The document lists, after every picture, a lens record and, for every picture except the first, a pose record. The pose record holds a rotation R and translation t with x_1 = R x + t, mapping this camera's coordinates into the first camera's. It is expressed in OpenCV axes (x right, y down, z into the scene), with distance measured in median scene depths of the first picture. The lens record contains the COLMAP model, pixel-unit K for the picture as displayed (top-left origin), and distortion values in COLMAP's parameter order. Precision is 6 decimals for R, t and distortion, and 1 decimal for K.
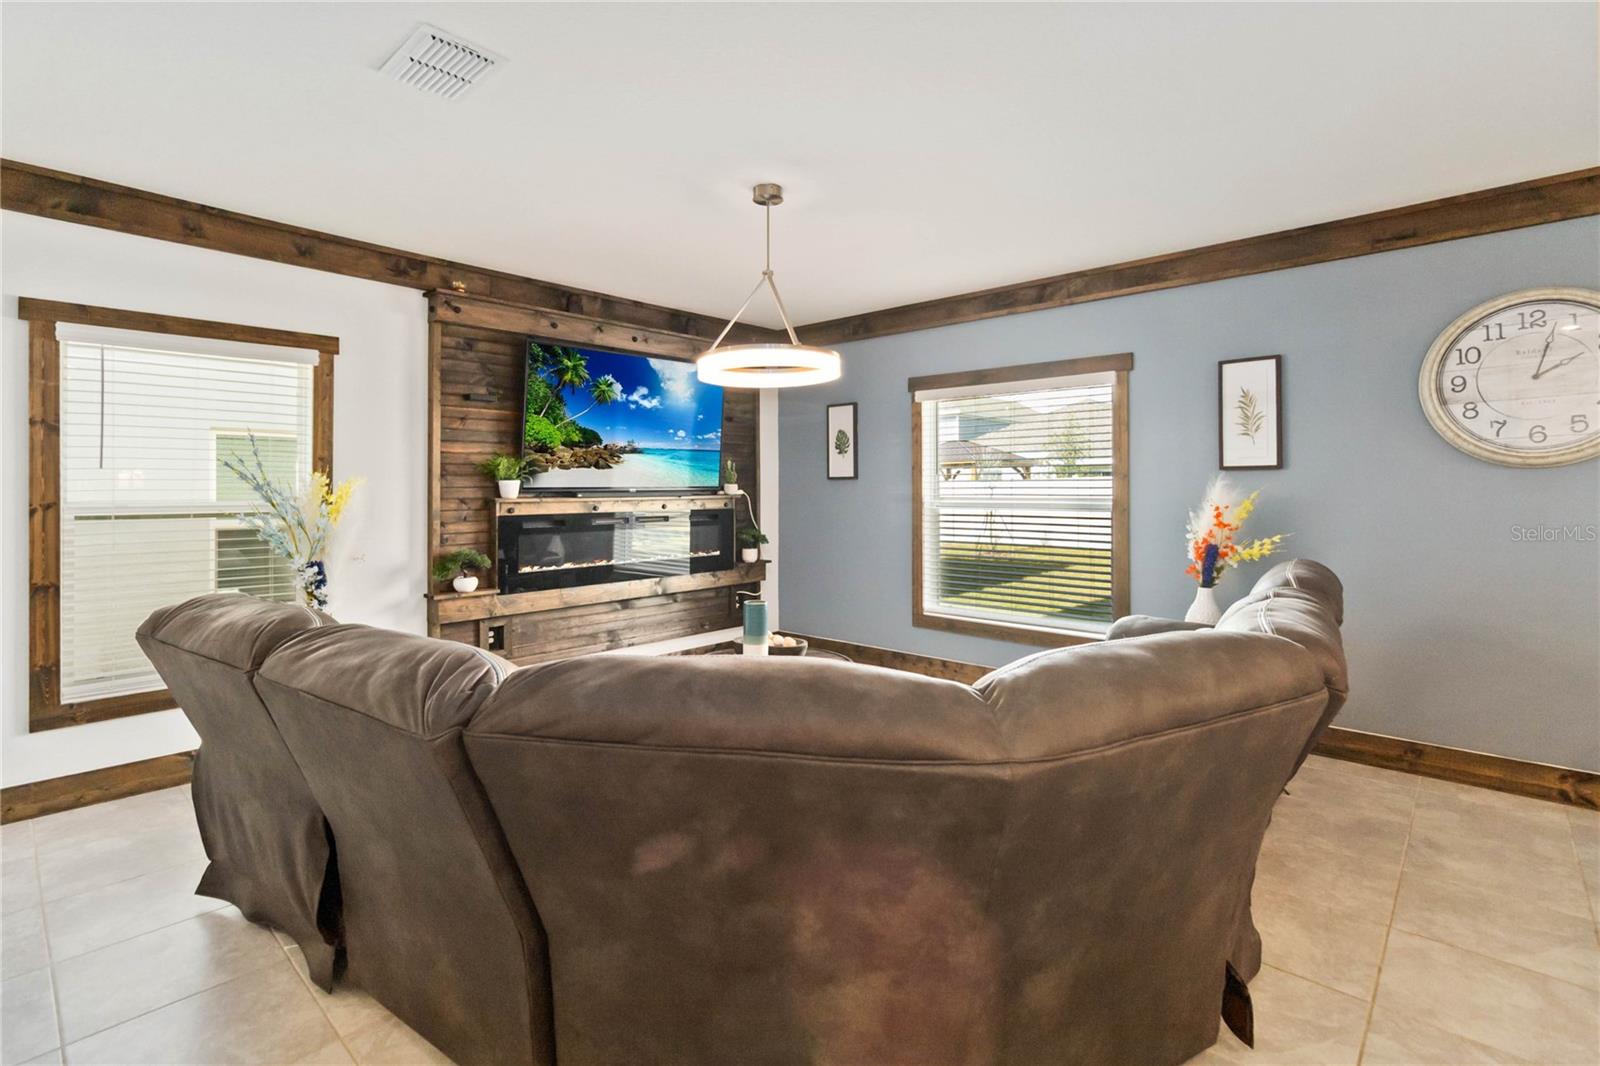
lens RADIAL K [[741.0, 0, 804.3], [0, 741.0, 484.0], [0, 0, 1]] dist [0.001600, 0.000261]
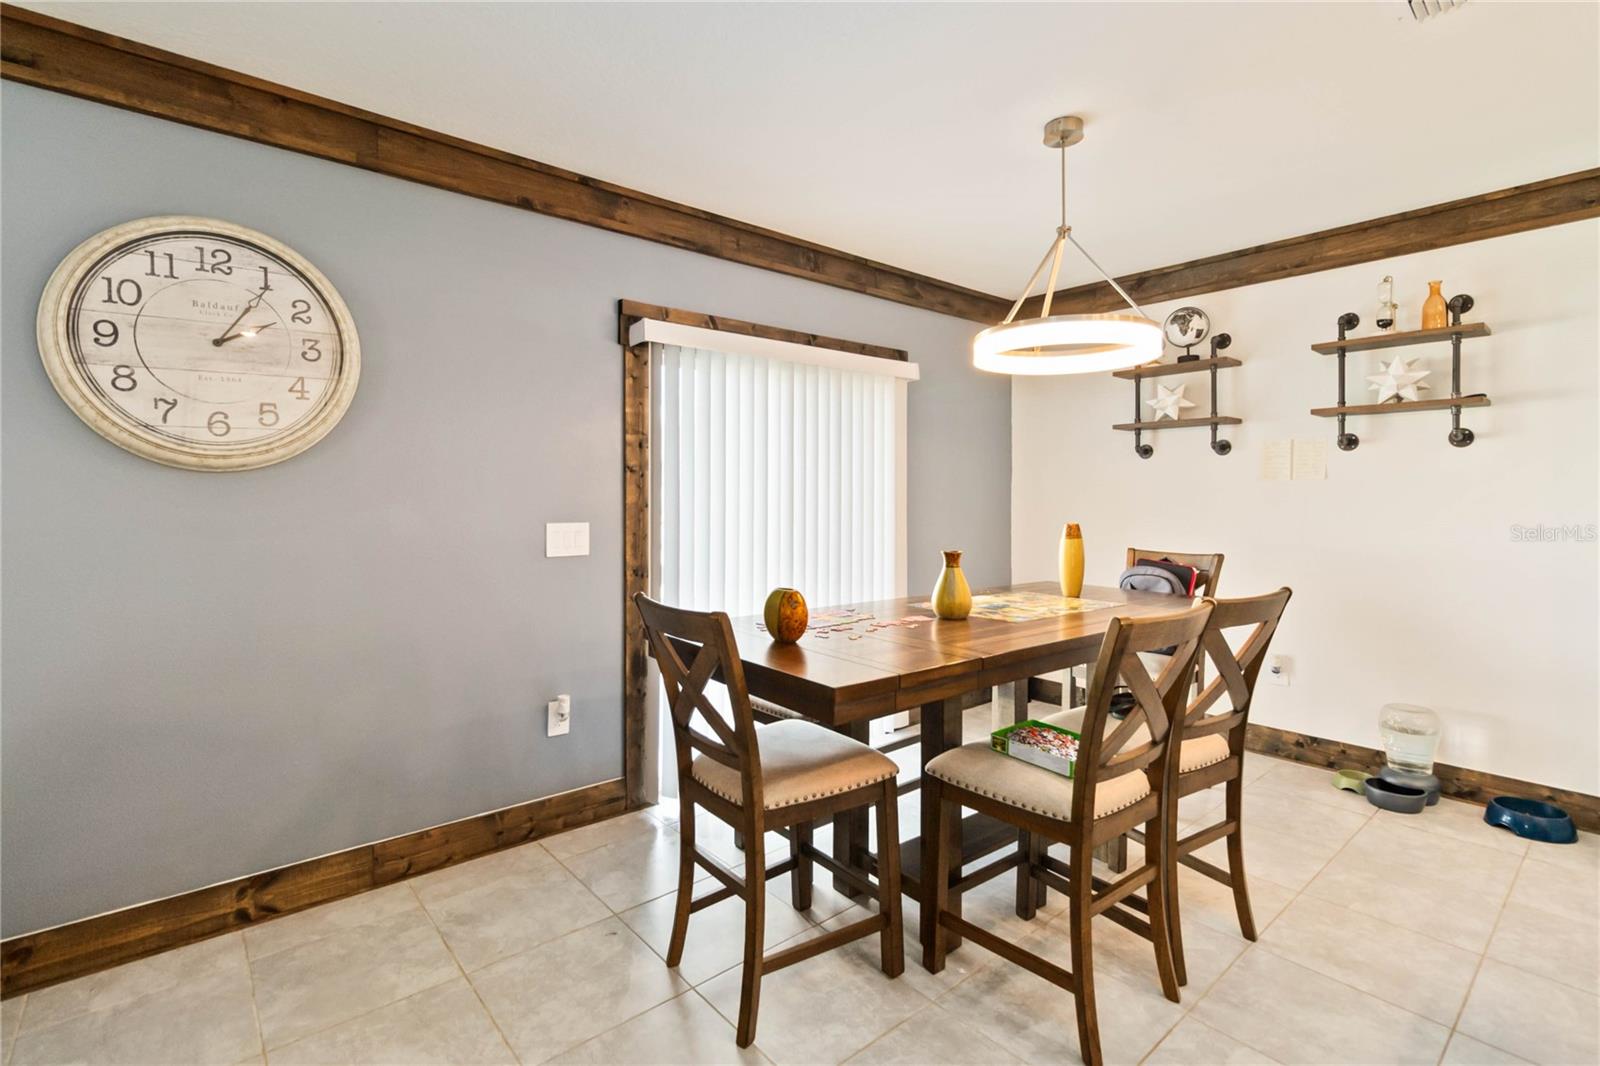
lens RADIAL K [[741.0, 0, 799.5], [0, 741.0, 492.9], [0, 0, 1]] dist [0.001600, 0.000261]
pose [[0.123658, 0.004963, 0.992313, 0.343652], [-0.013594, 0.999902, -0.003307, -0.006392], [-0.992232, -0.013081, 0.123713, 0.350879]]
